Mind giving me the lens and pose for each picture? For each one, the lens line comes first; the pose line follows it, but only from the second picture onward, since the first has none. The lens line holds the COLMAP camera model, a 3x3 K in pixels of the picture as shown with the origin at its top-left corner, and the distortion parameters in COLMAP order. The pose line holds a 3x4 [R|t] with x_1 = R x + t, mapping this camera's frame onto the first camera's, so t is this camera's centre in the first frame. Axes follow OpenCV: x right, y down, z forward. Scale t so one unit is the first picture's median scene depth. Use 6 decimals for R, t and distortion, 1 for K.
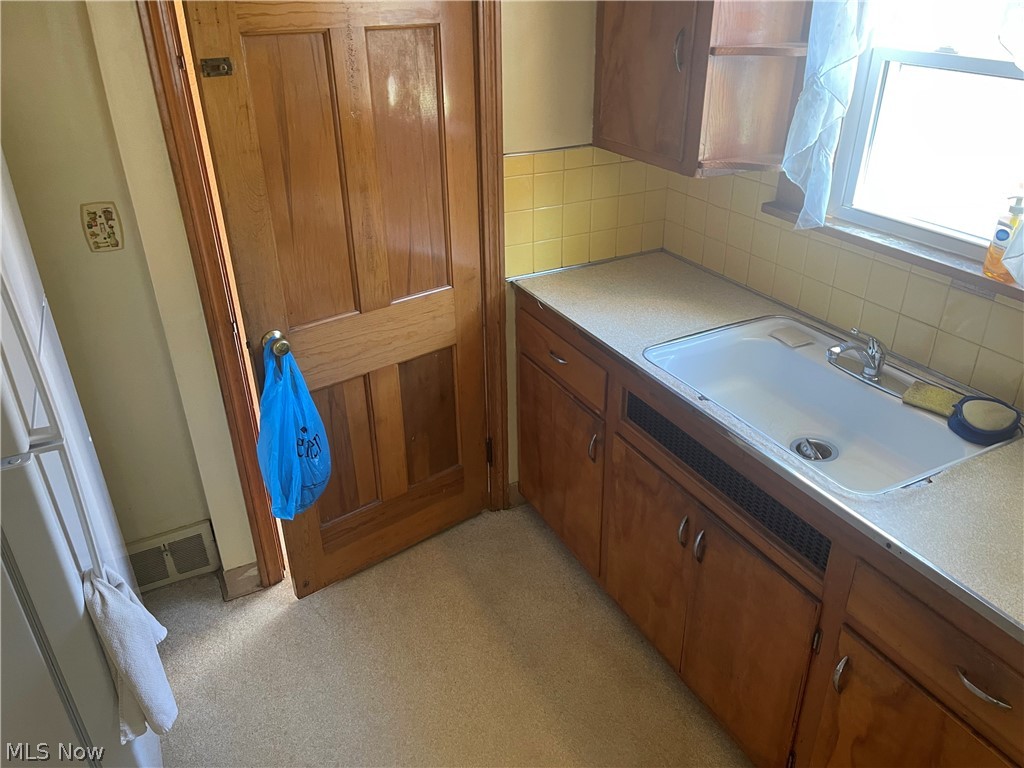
lens RADIAL K [[818.1, 0, 525.8], [0, 818.1, 386.2], [0, 0, 1]] dist [0.070801, -0.097371]
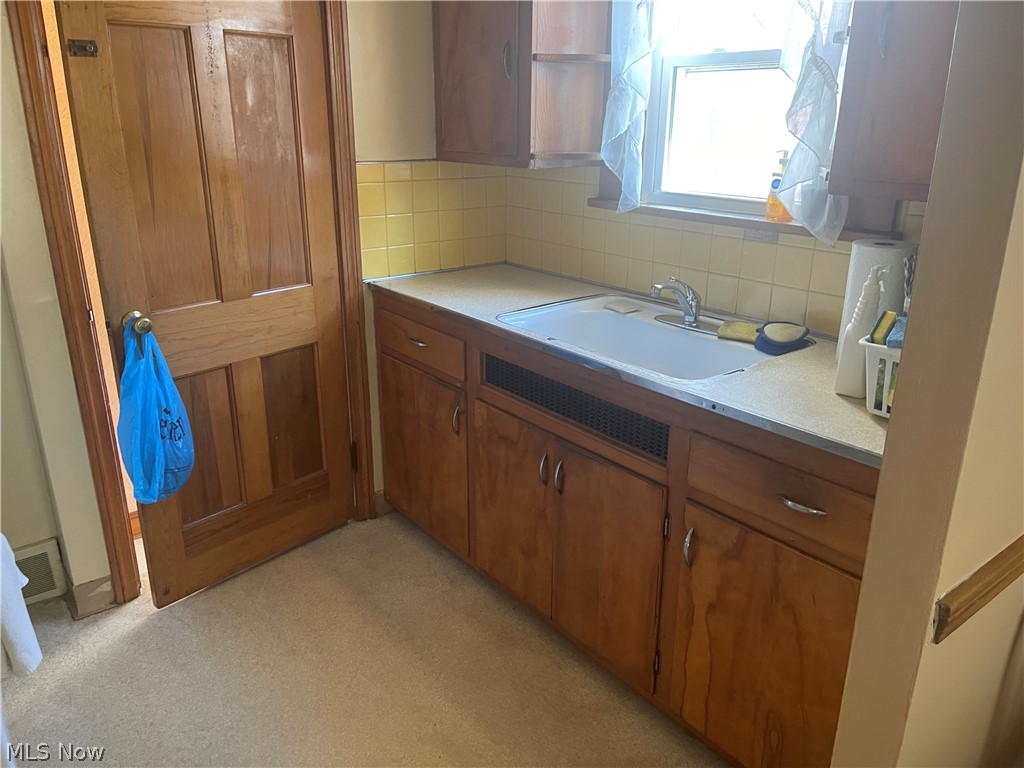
lens RADIAL K [[818.1, 0, 525.8], [0, 818.1, 386.2], [0, 0, 1]] dist [0.070801, -0.097371]
pose [[0.981225, -0.049428, 0.186427, -0.026492], [0.077561, 0.986125, -0.146772, 0.207182], [-0.176586, 0.158475, 0.971444, -0.060775]]
